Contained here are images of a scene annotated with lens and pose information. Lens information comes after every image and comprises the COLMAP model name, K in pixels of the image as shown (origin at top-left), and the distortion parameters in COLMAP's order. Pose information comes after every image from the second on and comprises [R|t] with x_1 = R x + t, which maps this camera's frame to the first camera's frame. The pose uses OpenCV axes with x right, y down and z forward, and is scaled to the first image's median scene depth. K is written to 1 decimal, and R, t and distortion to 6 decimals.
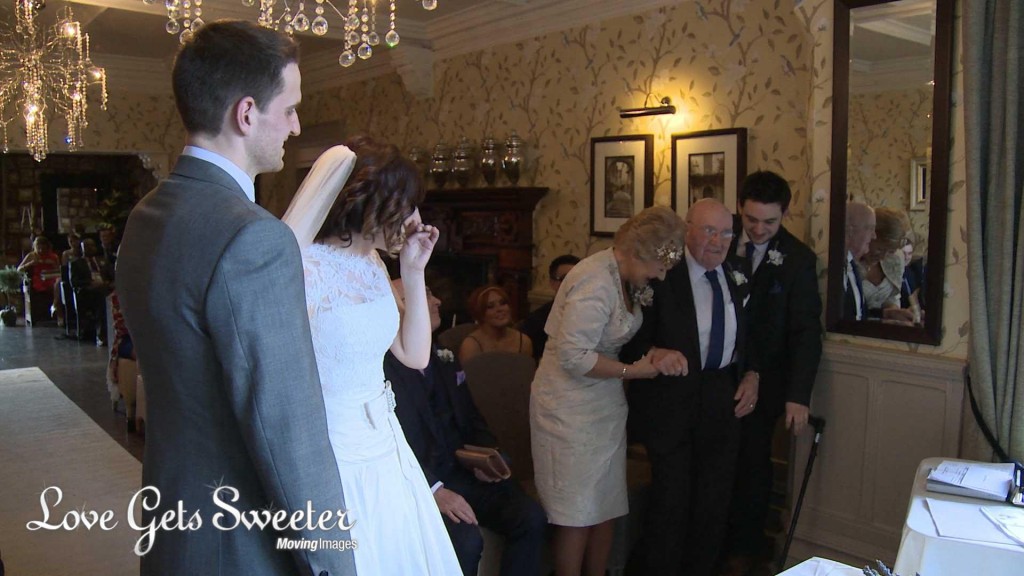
lens RADIAL K [[1226.4, 0, 518.0], [0, 1226.4, 283.0], [0, 0, 1]] dist [0.124840, 0.000000]
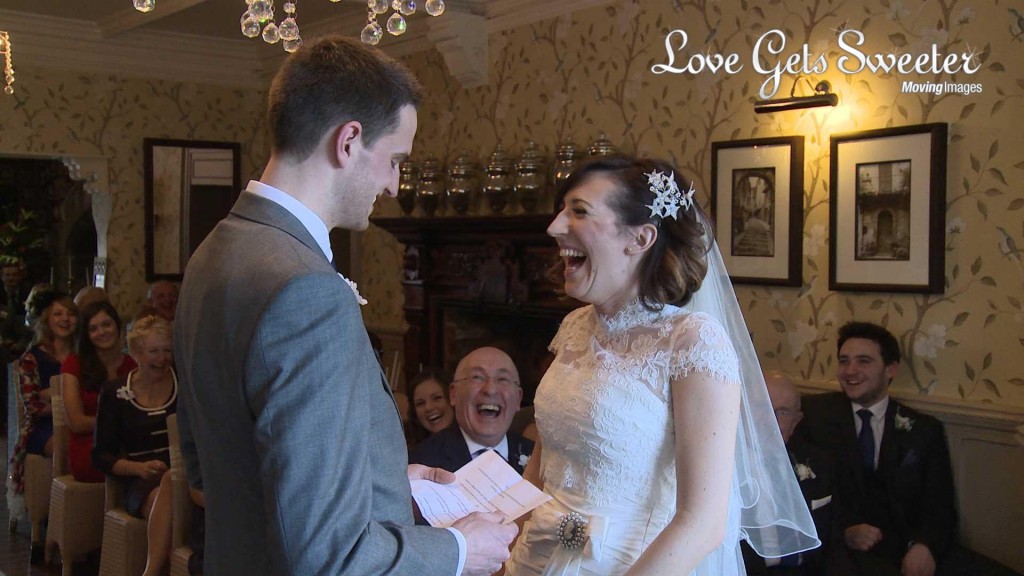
lens RADIAL K [[1226.4, 0, 516.0], [0, 1226.4, 280.9], [0, 0, 1]] dist [0.124840, 0.000000]
pose [[0.997247, 0.004784, -0.073997, 0.000222], [-0.008995, 0.998352, -0.056680, 0.001845], [0.073604, 0.057189, 0.995646, 0.301416]]
